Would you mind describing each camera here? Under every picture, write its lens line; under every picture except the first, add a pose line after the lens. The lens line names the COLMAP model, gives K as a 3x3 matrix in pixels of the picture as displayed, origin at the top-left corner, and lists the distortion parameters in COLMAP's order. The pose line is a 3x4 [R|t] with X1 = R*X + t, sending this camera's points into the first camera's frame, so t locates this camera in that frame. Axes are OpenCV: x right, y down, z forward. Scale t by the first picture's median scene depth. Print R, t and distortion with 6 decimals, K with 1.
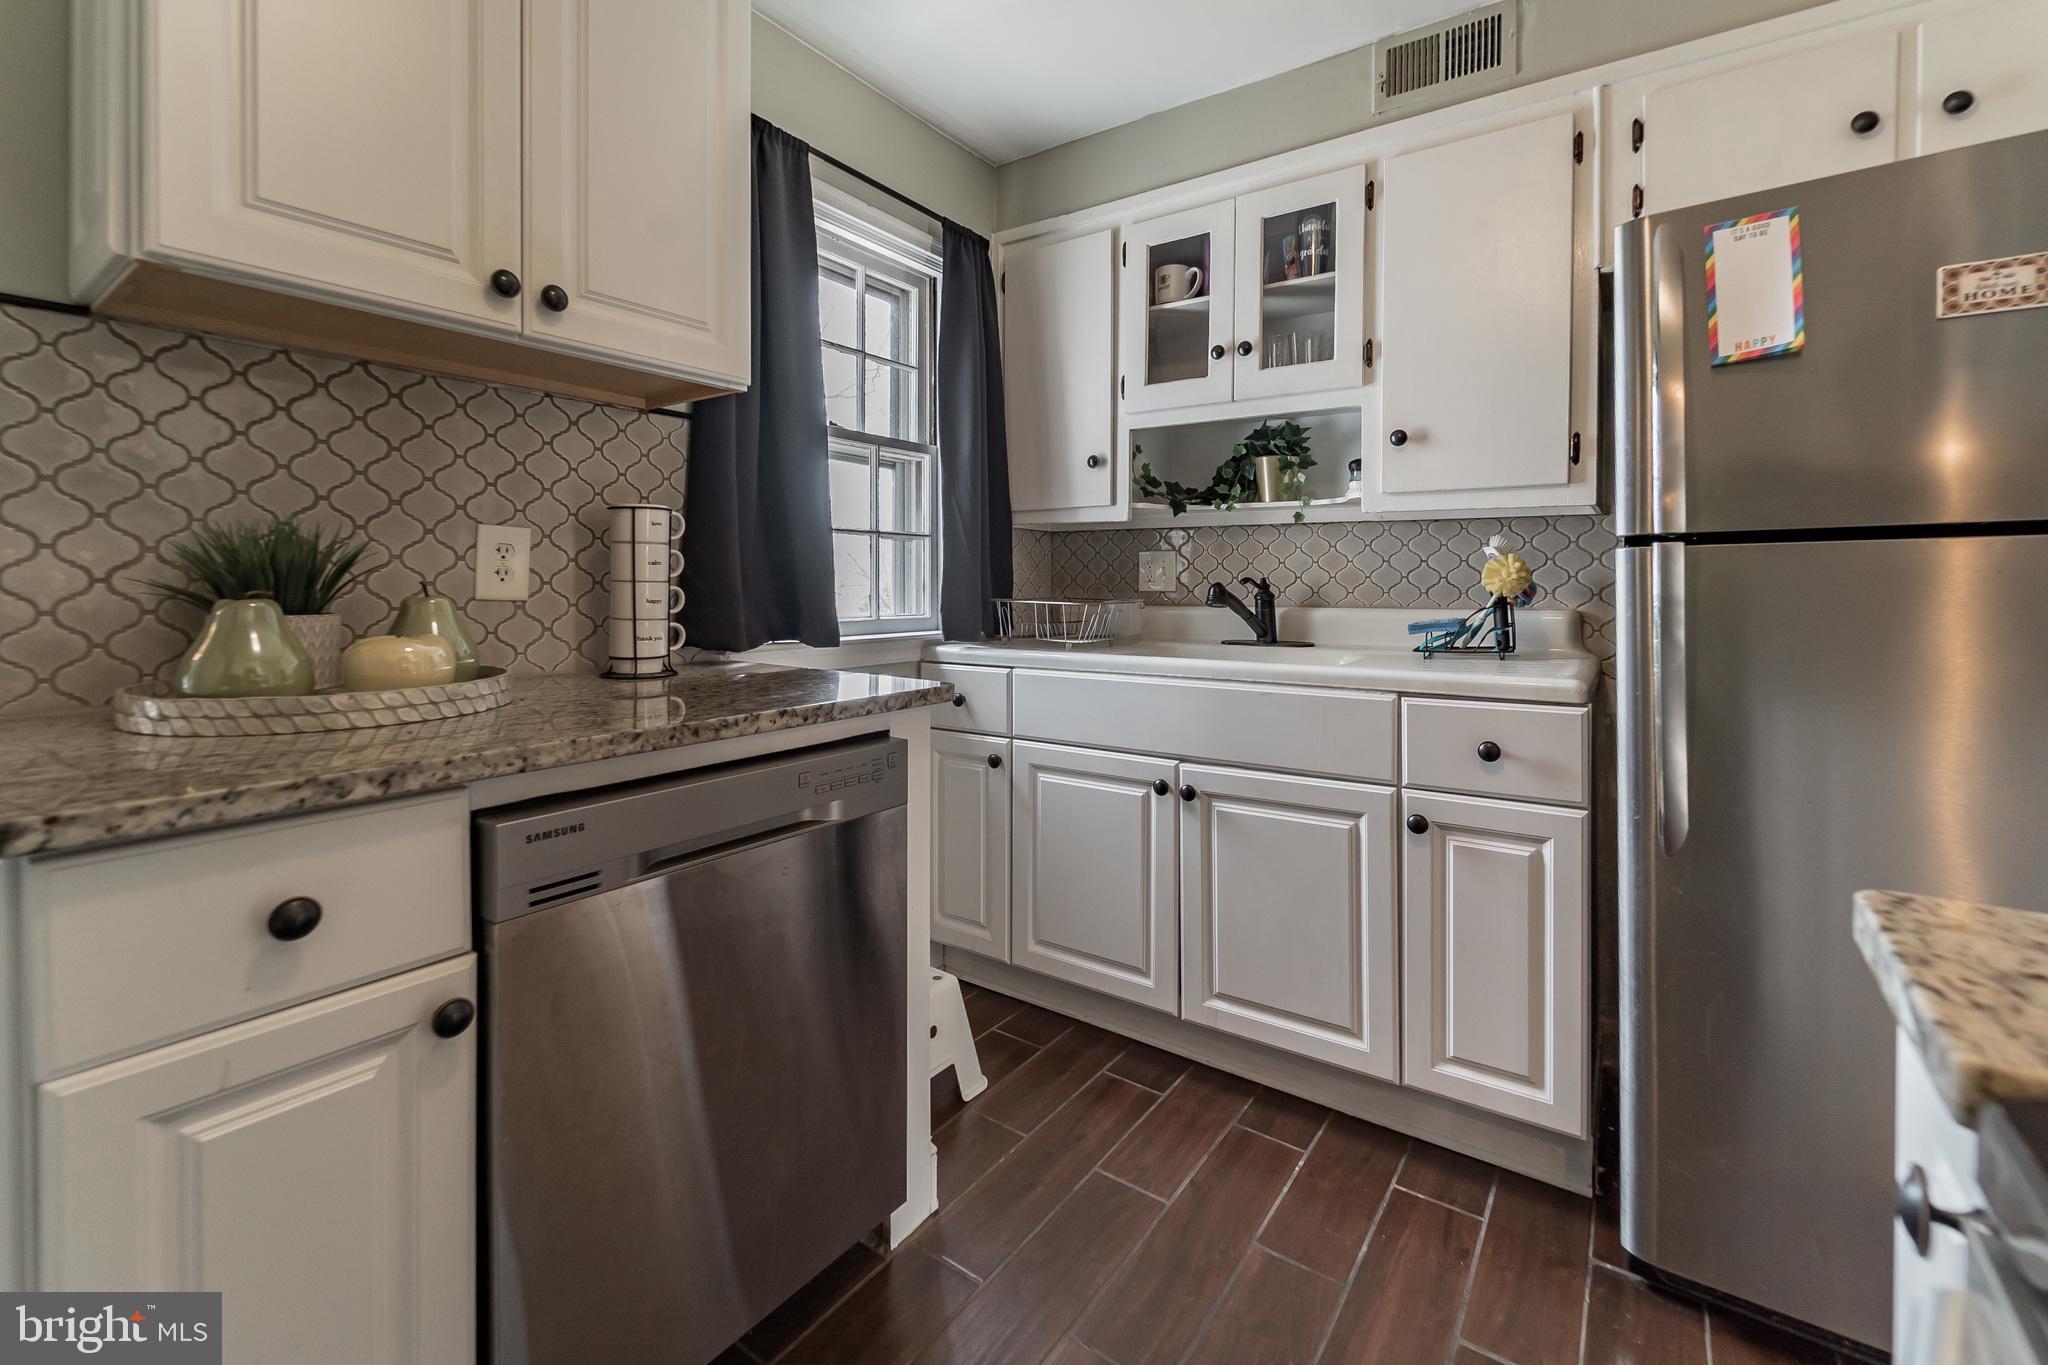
lens RADIAL K [[867.4, 0, 1026.9], [0, 867.4, 590.9], [0, 0, 1]] dist [0.000807, -0.000111]
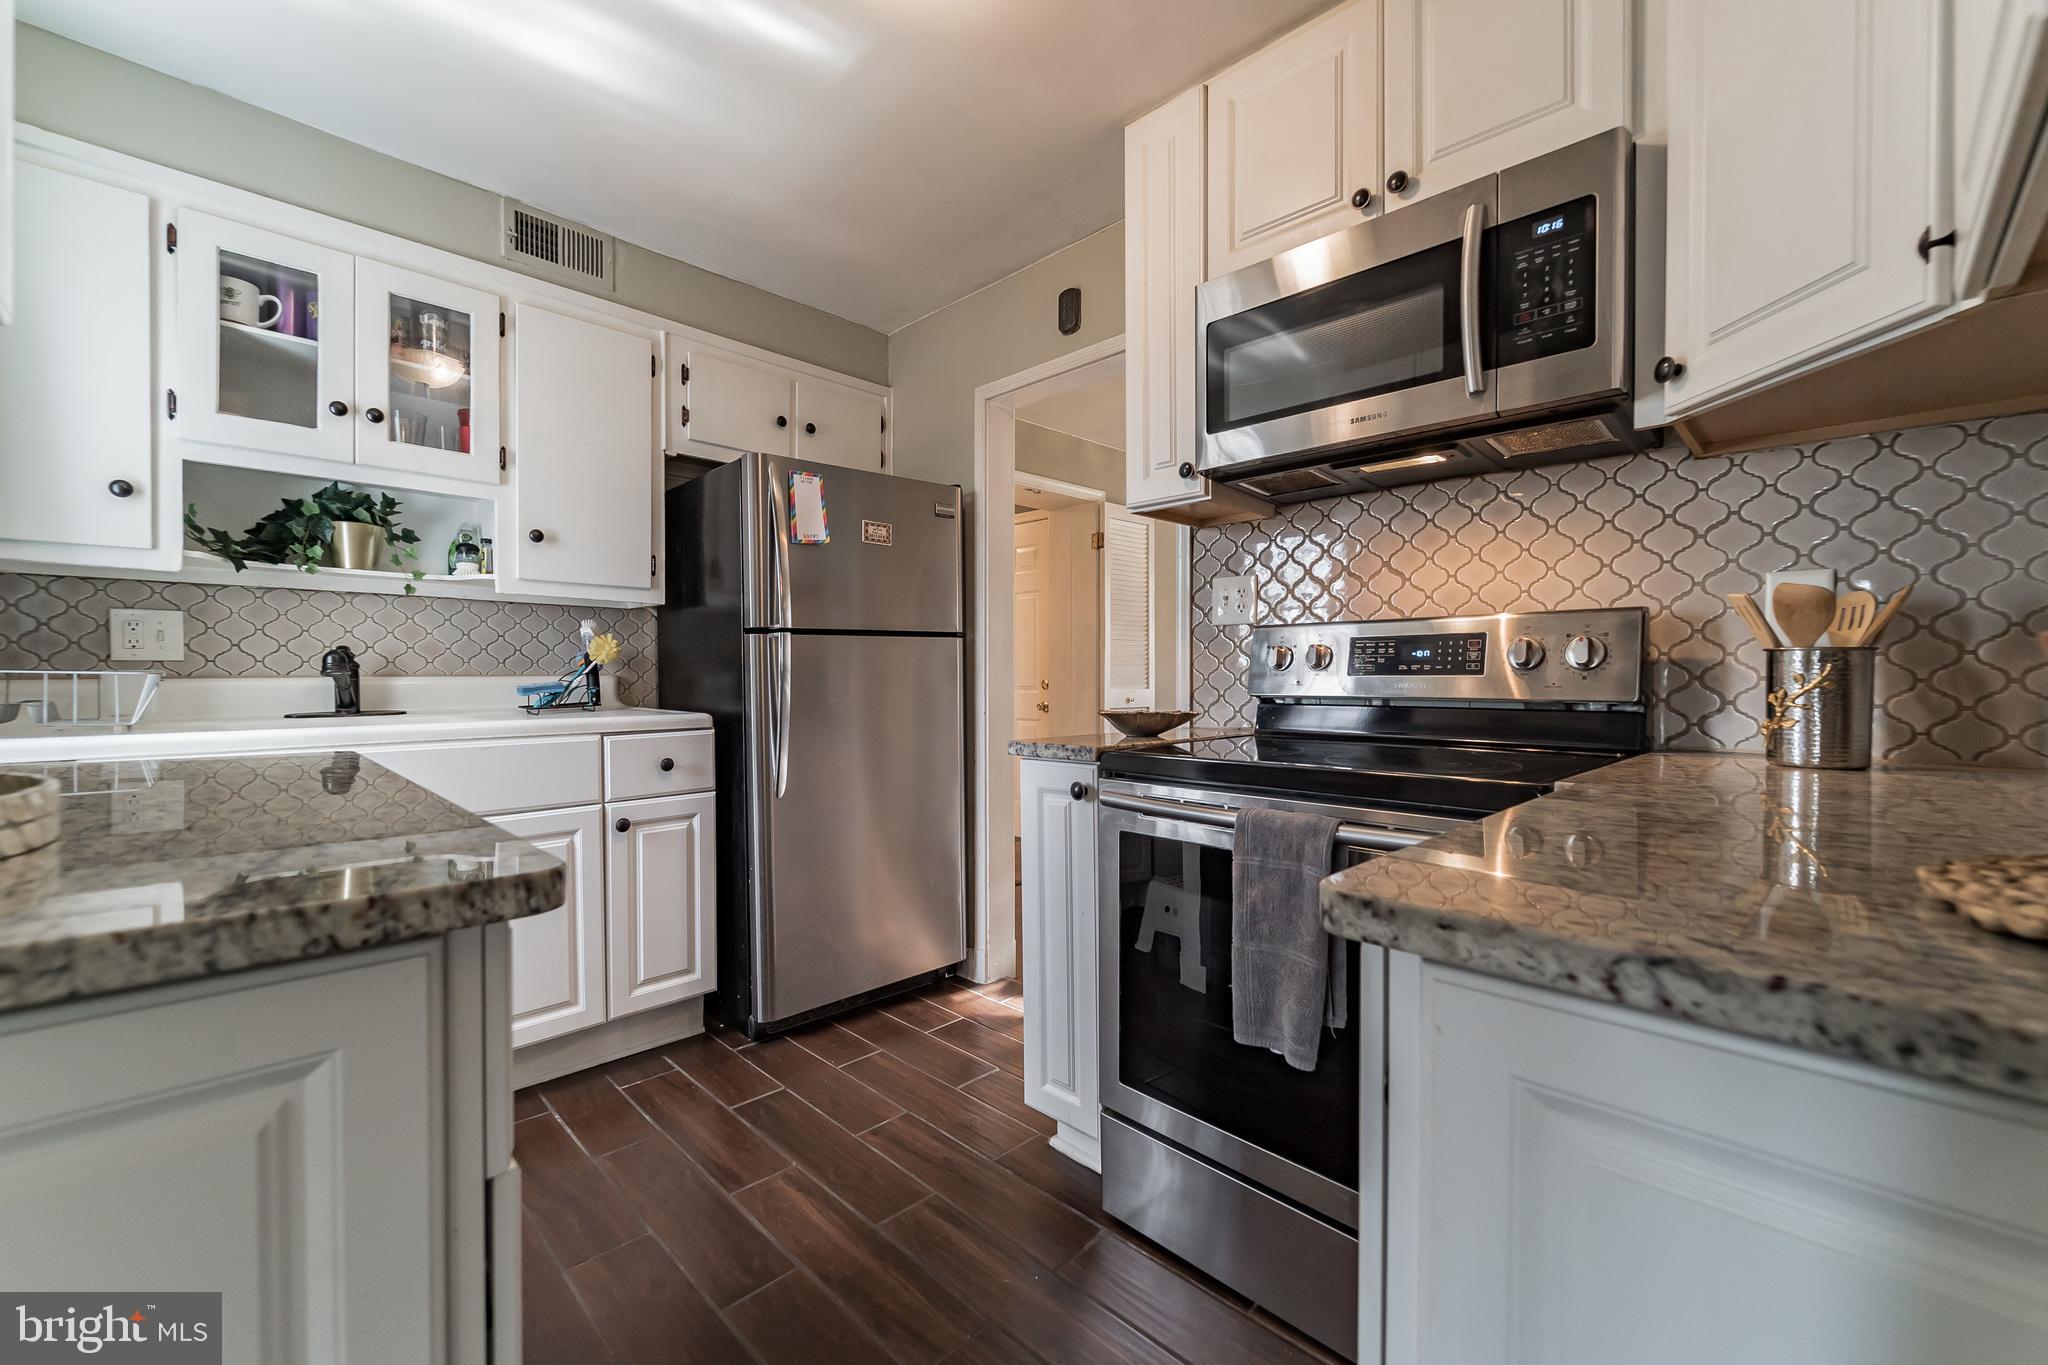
lens RADIAL K [[844.9, 0, 1024.0], [0, 844.9, 682.5], [0, 0, 1]] dist [0.001008, -0.000131]
pose [[0.167791, -0.014556, 0.985715, -0.611131], [0.005977, 0.999888, 0.013748, 0.019121], [-0.985804, 0.003584, 0.167860, 0.106057]]
